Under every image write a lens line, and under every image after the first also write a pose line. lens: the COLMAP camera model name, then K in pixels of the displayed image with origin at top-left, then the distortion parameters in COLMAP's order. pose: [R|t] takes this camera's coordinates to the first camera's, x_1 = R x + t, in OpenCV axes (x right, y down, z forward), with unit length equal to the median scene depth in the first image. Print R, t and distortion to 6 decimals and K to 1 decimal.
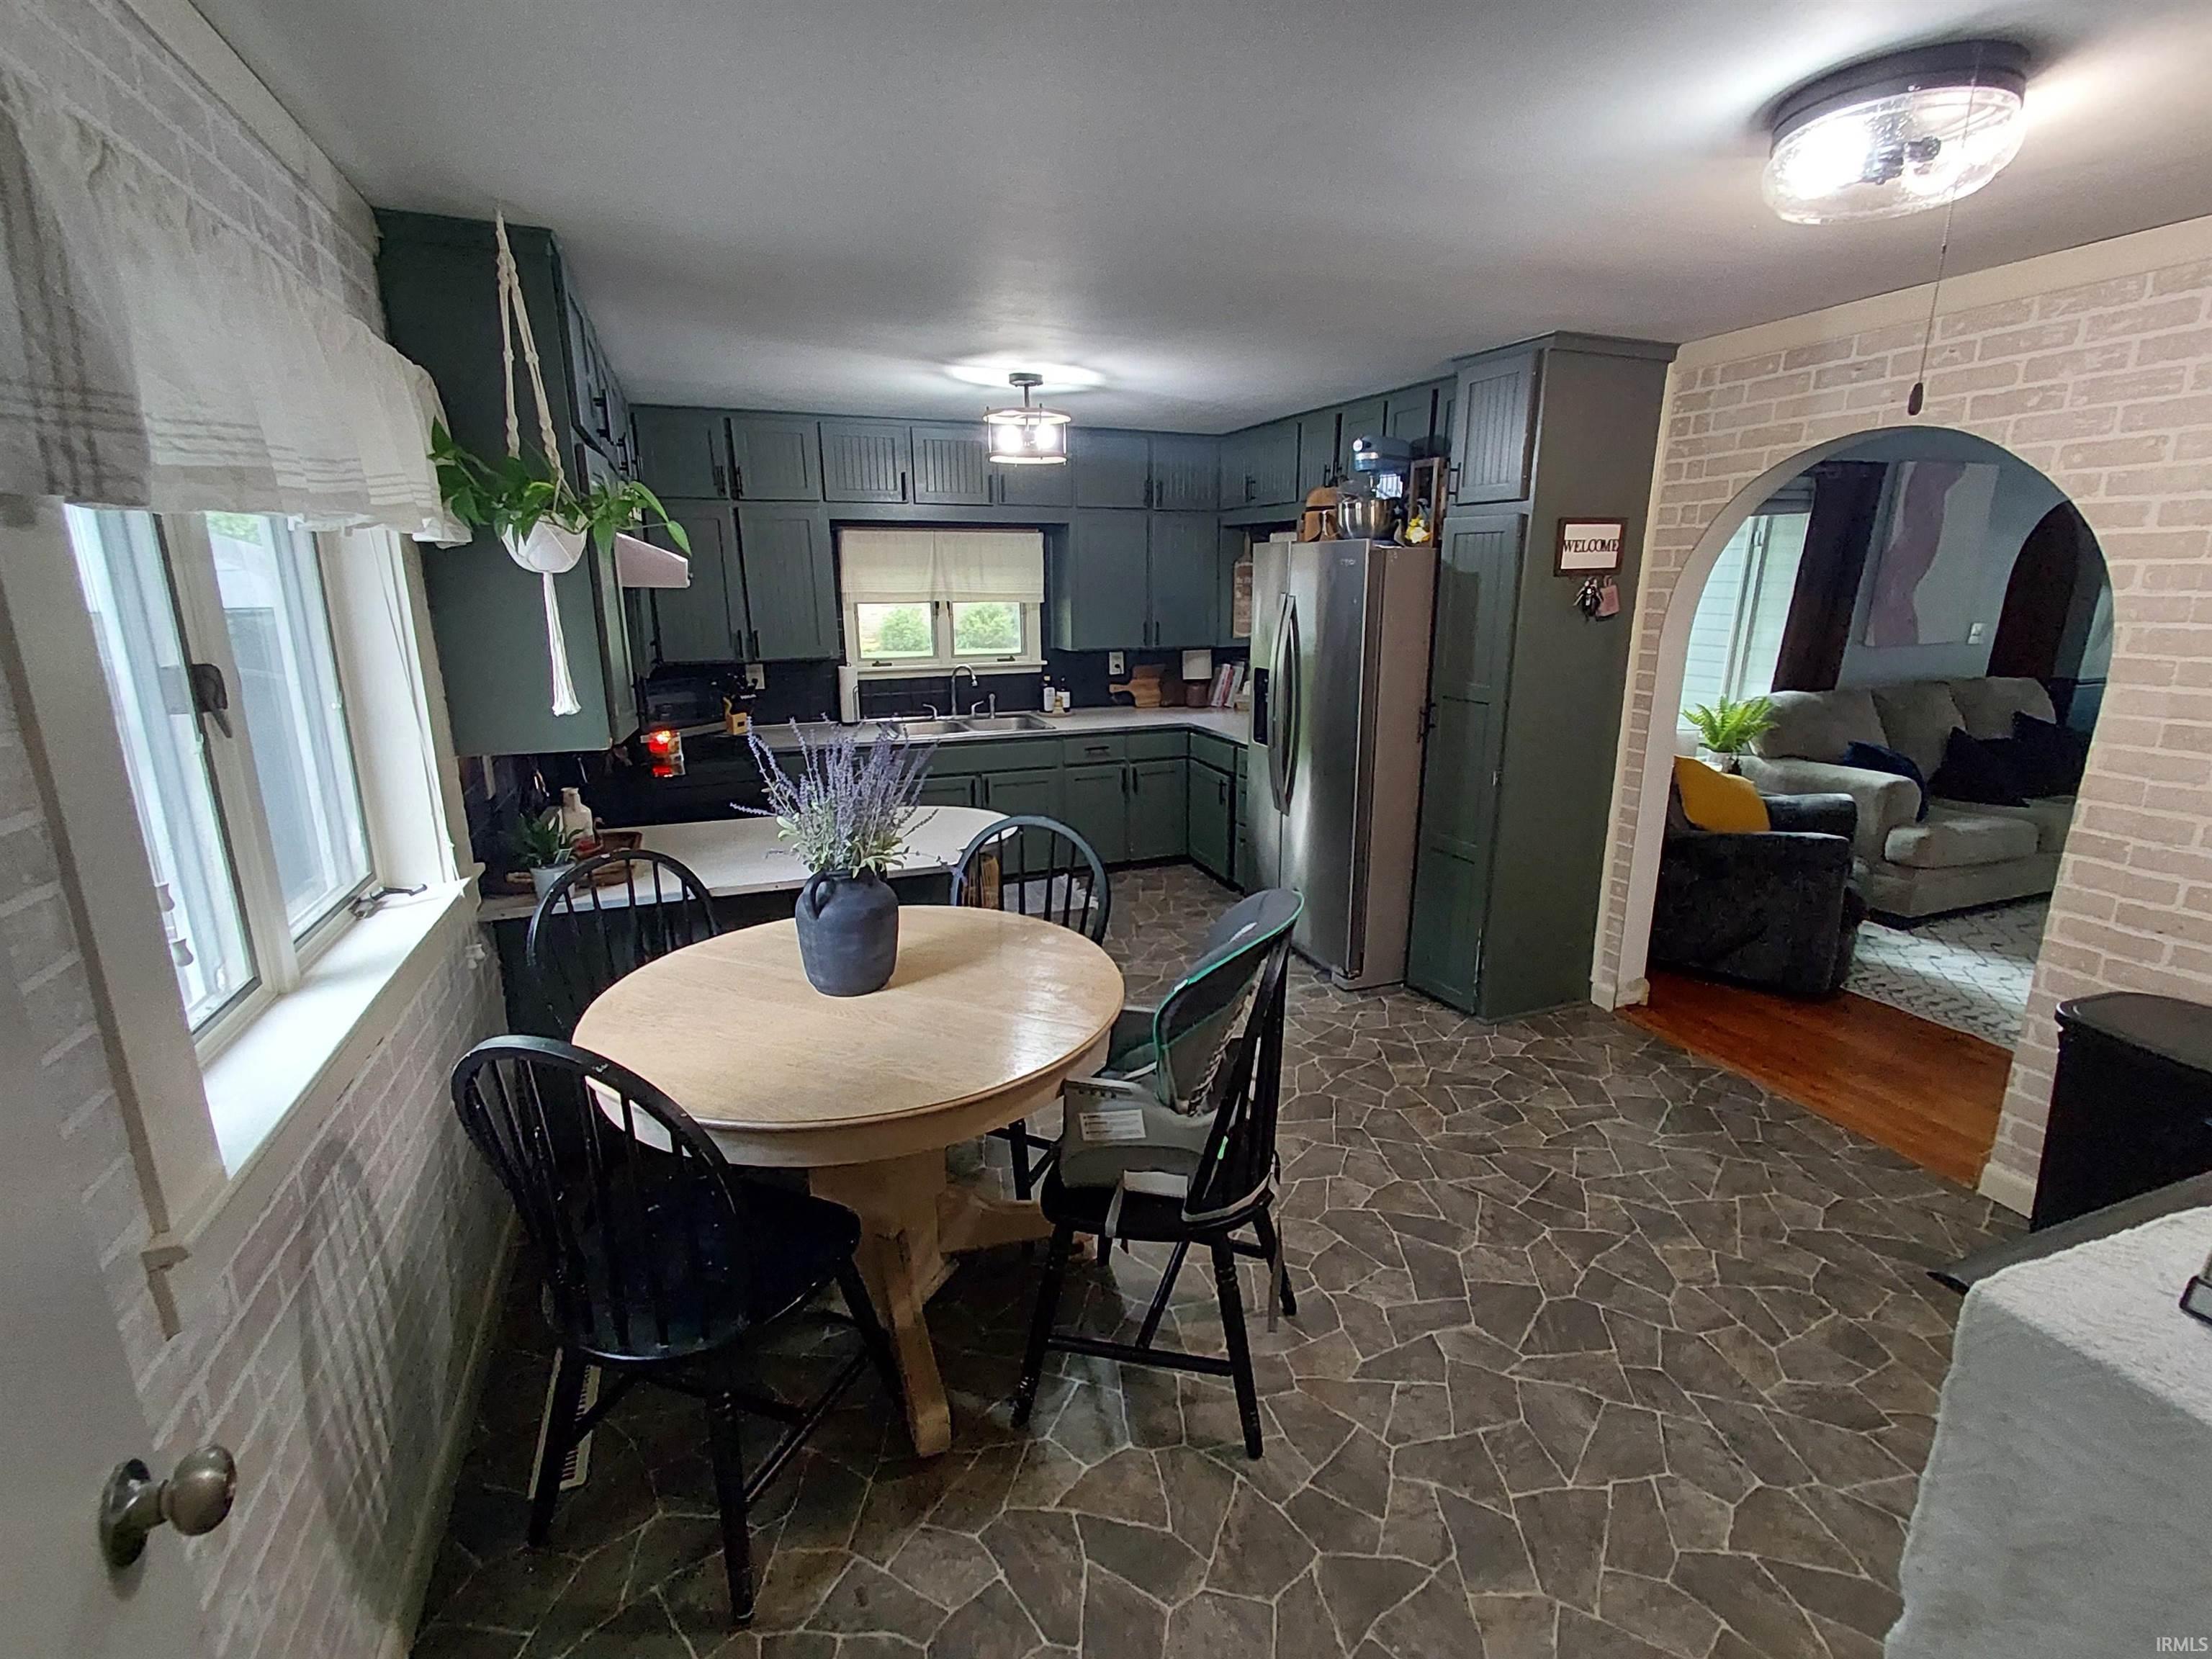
lens RADIAL K [[1000.8, 0, 1098.0], [0, 1000.8, 832.3], [0, 0, 1]] dist [0.000255, 0.003594]
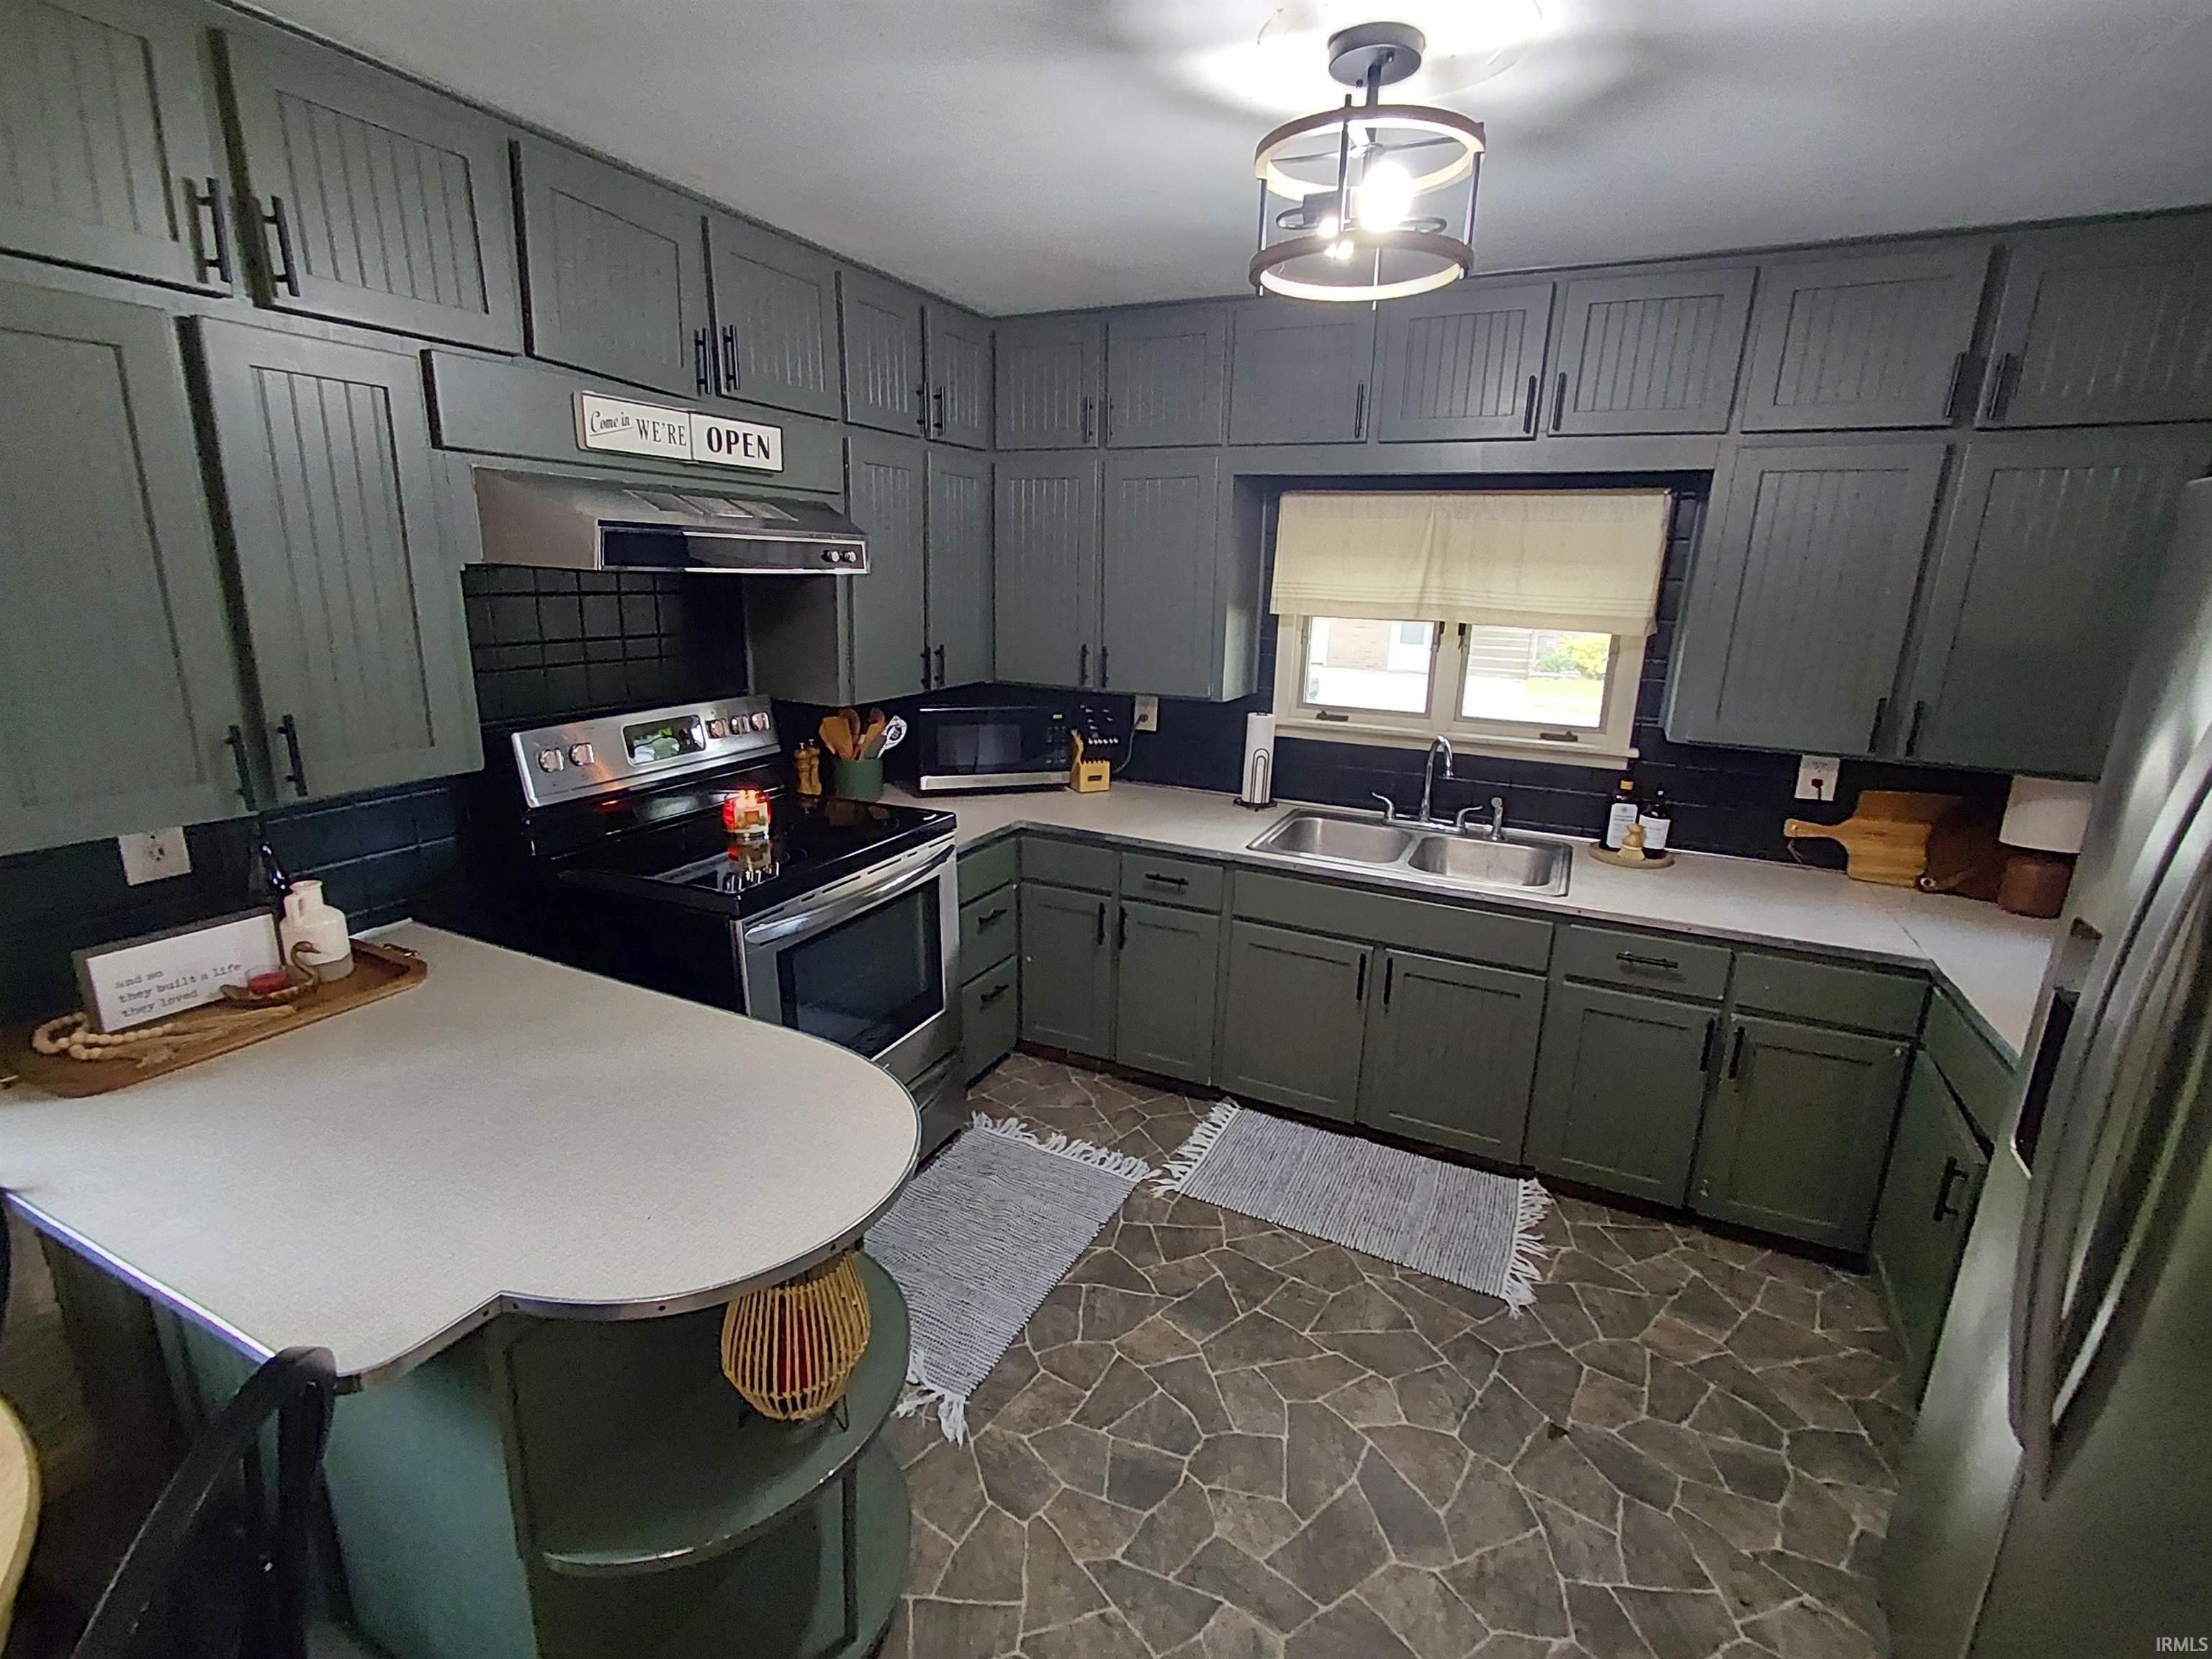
lens RADIAL K [[1000.8, 0, 1100.7], [0, 1000.8, 816.7], [0, 0, 1]] dist [0.000255, 0.003594]
pose [[0.681450, 0.201897, -0.703465, 0.129455], [-0.210897, 0.974595, 0.075415, -0.122040], [0.700820, 0.096967, 0.706717, 0.462781]]
